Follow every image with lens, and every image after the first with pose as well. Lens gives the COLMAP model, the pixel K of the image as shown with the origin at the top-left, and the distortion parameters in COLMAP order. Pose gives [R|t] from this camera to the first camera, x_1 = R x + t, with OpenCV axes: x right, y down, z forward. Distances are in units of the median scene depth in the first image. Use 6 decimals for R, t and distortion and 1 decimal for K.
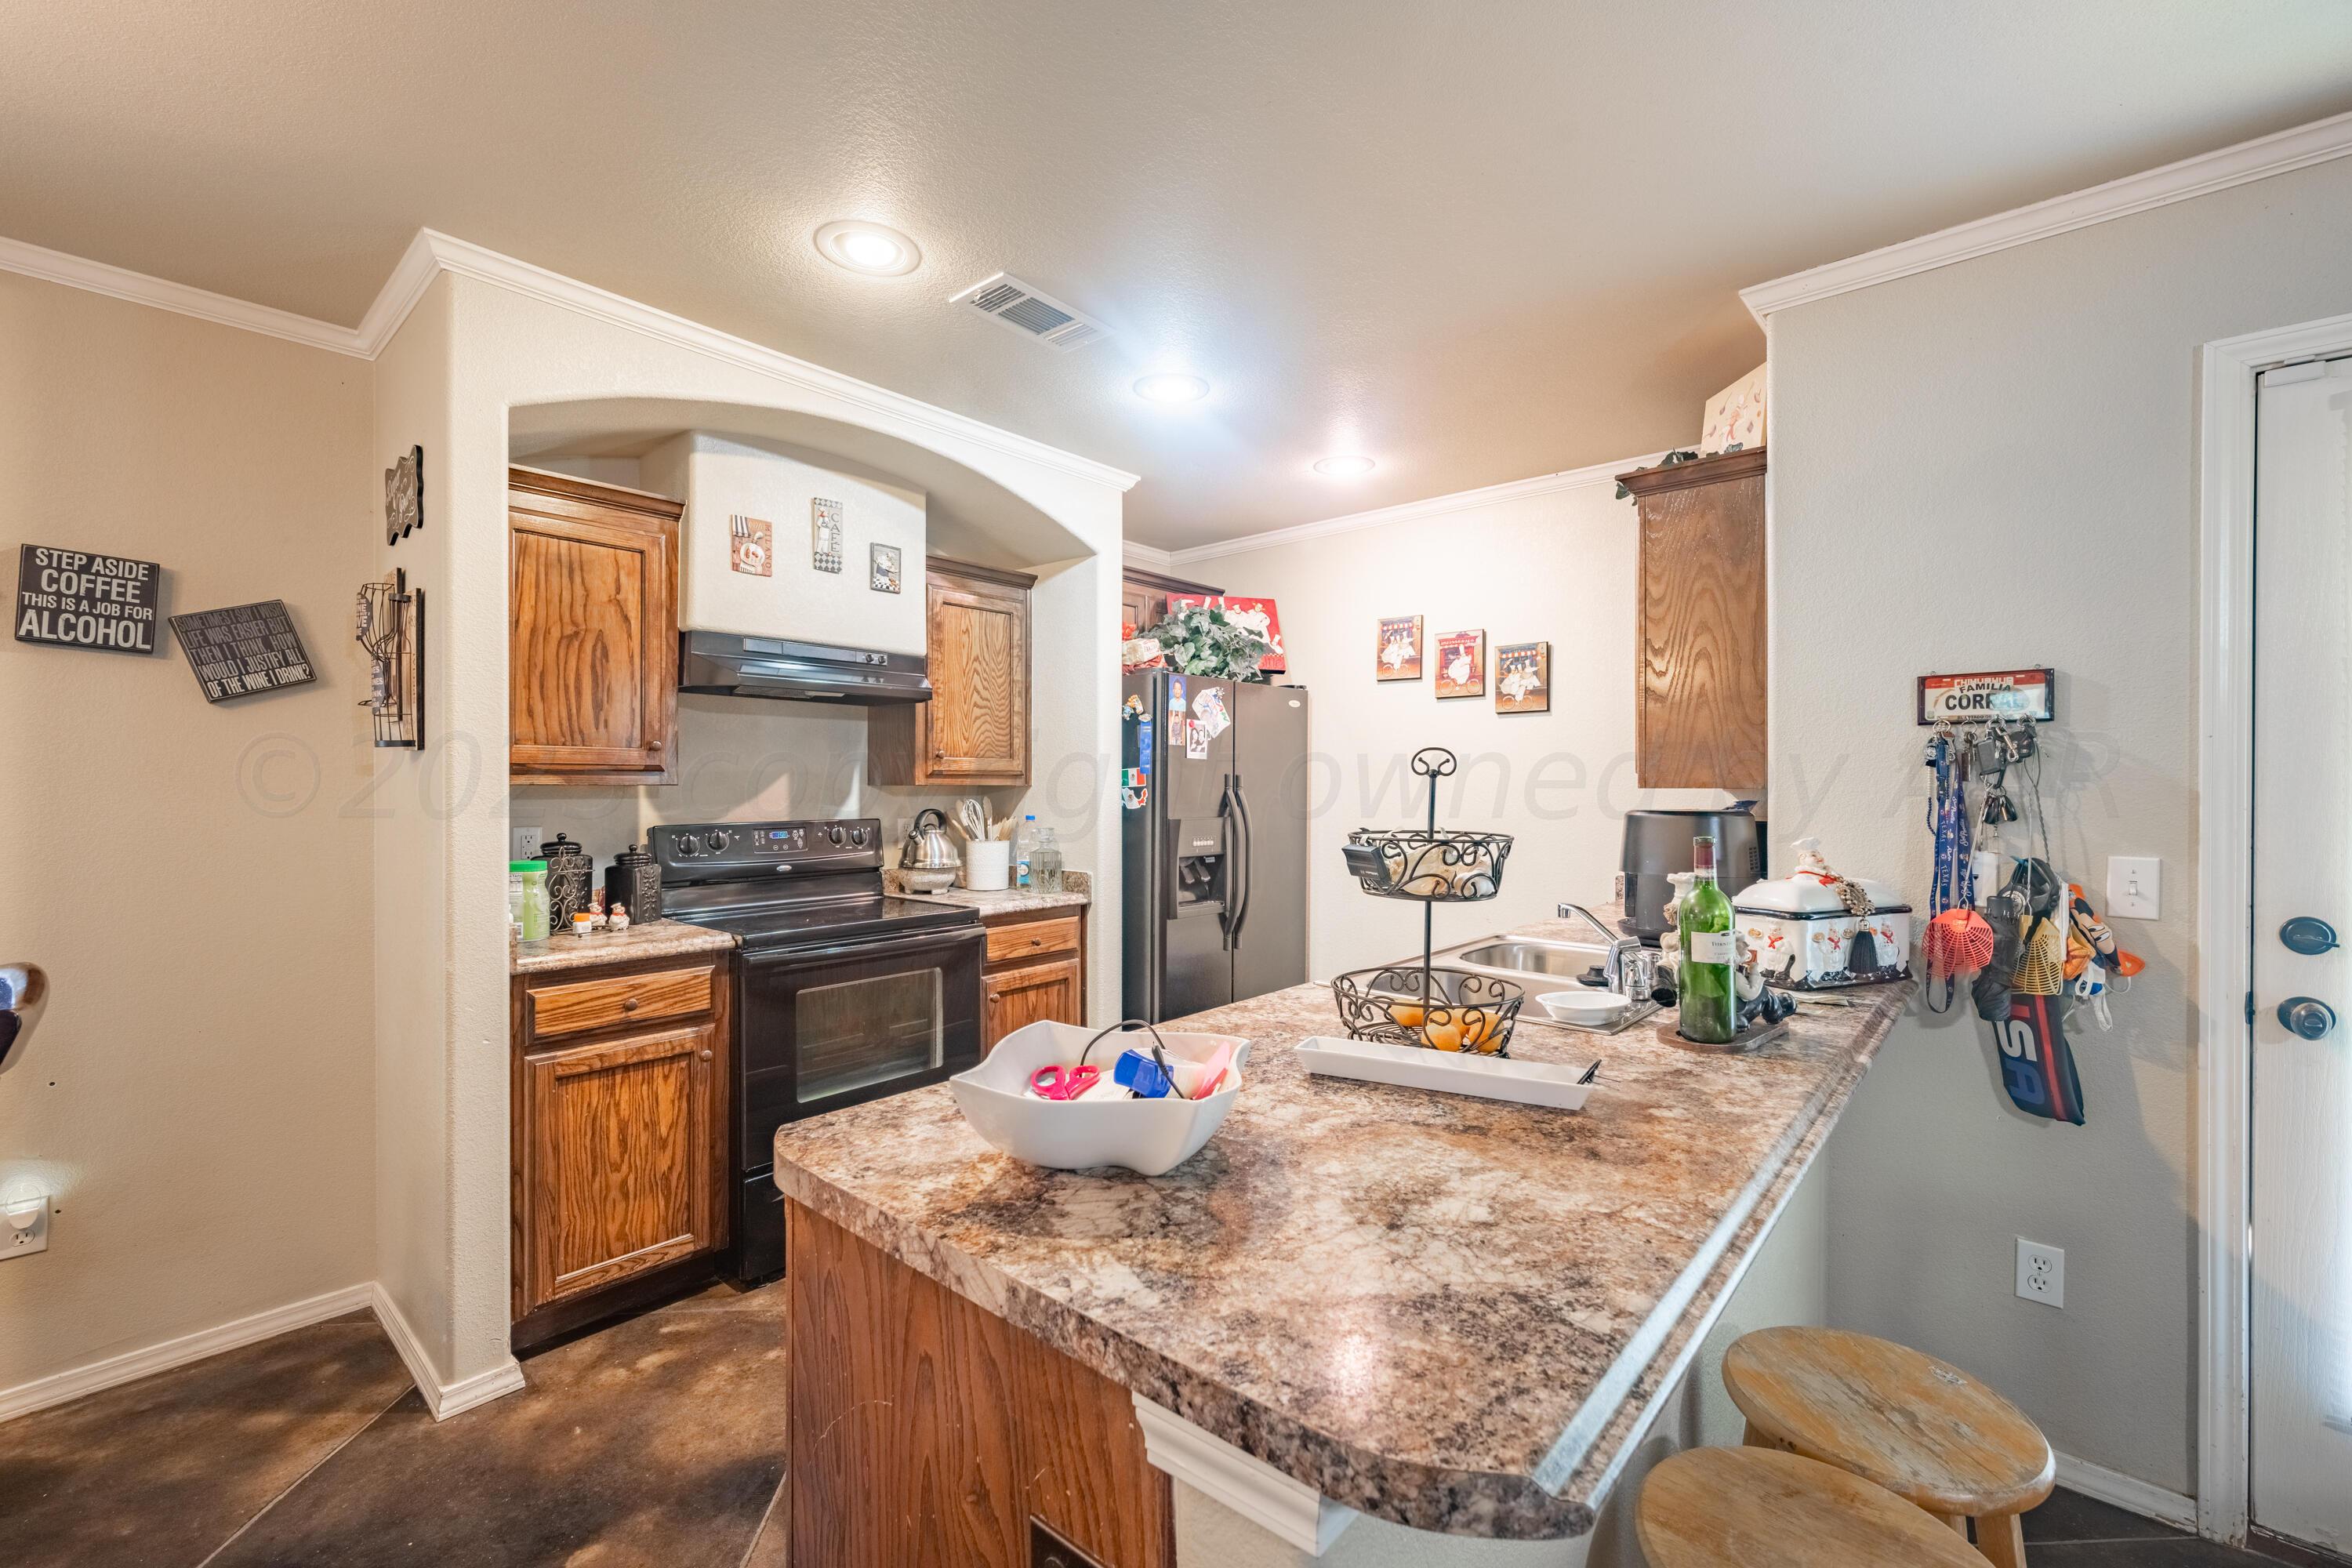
lens RADIAL K [[1017.7, 0, 1051.1], [0, 1017.7, 780.1], [0, 0, 1]] dist [0.000097, -0.000262]
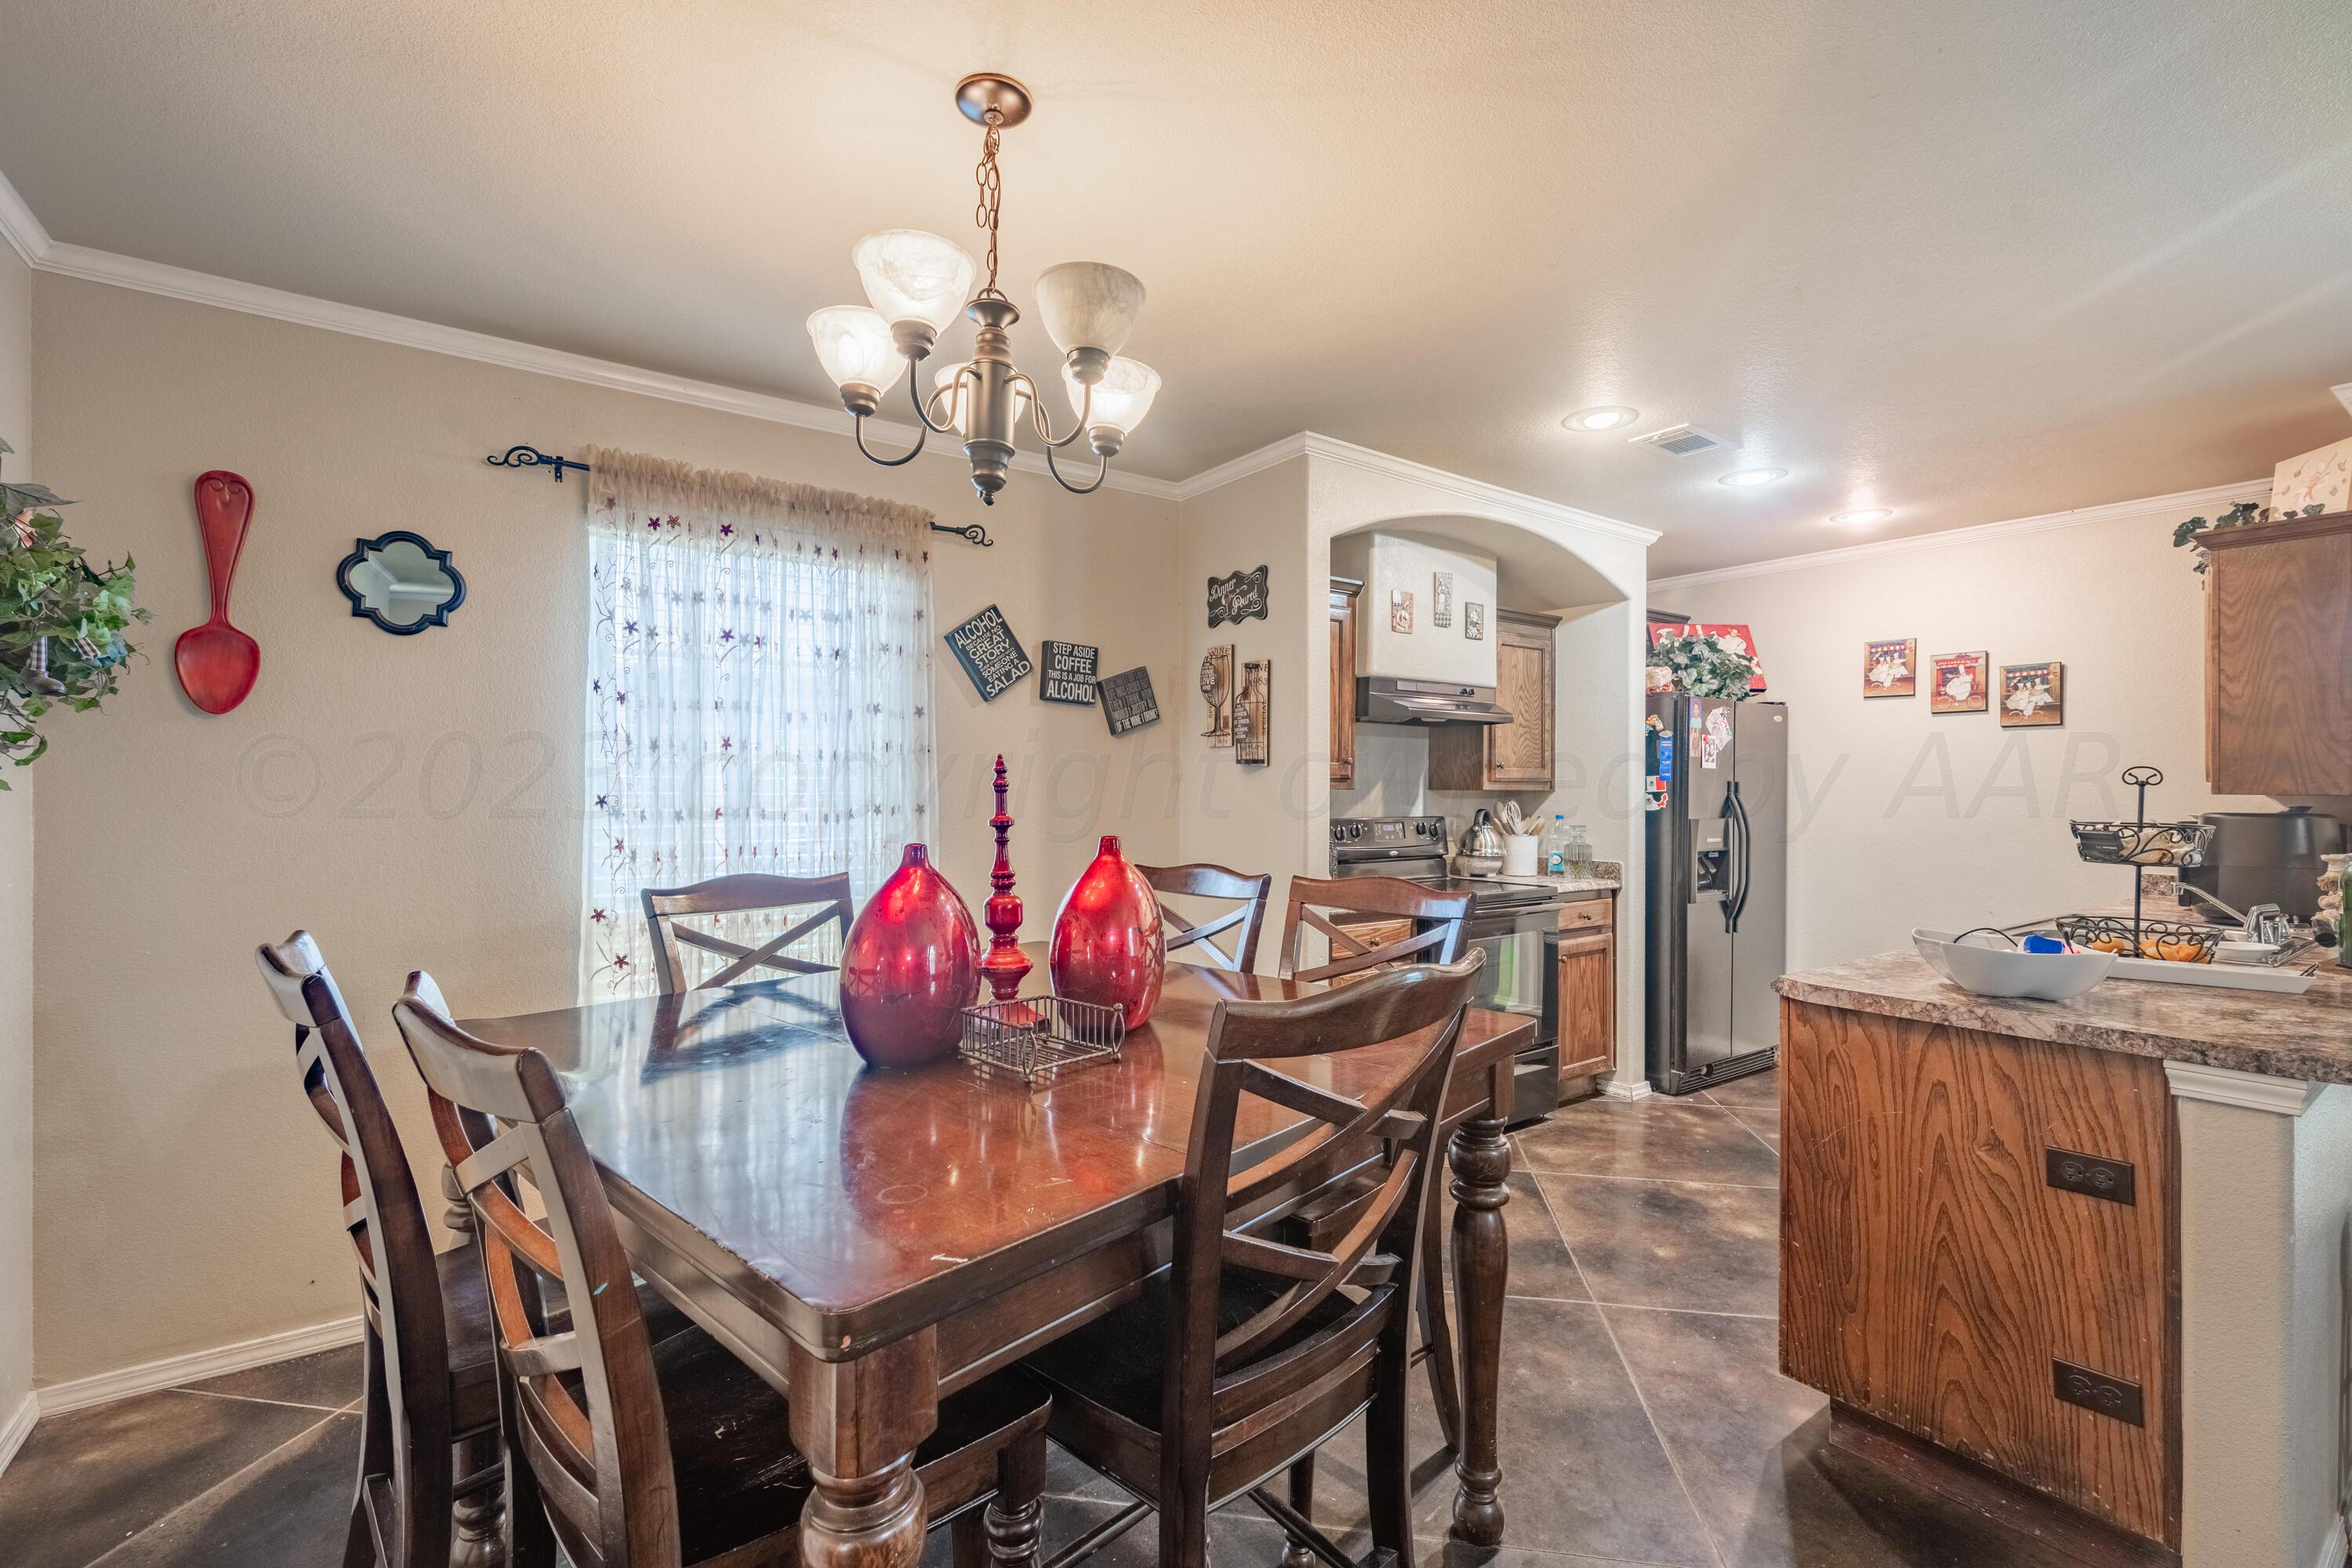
lens RADIAL K [[1017.7, 0, 1064.8], [0, 1017.7, 784.2], [0, 0, 1]] dist [0.000097, -0.000262]
pose [[0.976872, 0.002411, -0.213810, -0.370389], [-0.002271, 0.999997, 0.000899, -0.001263], [0.213812, -0.000392, 0.976875, -0.349638]]
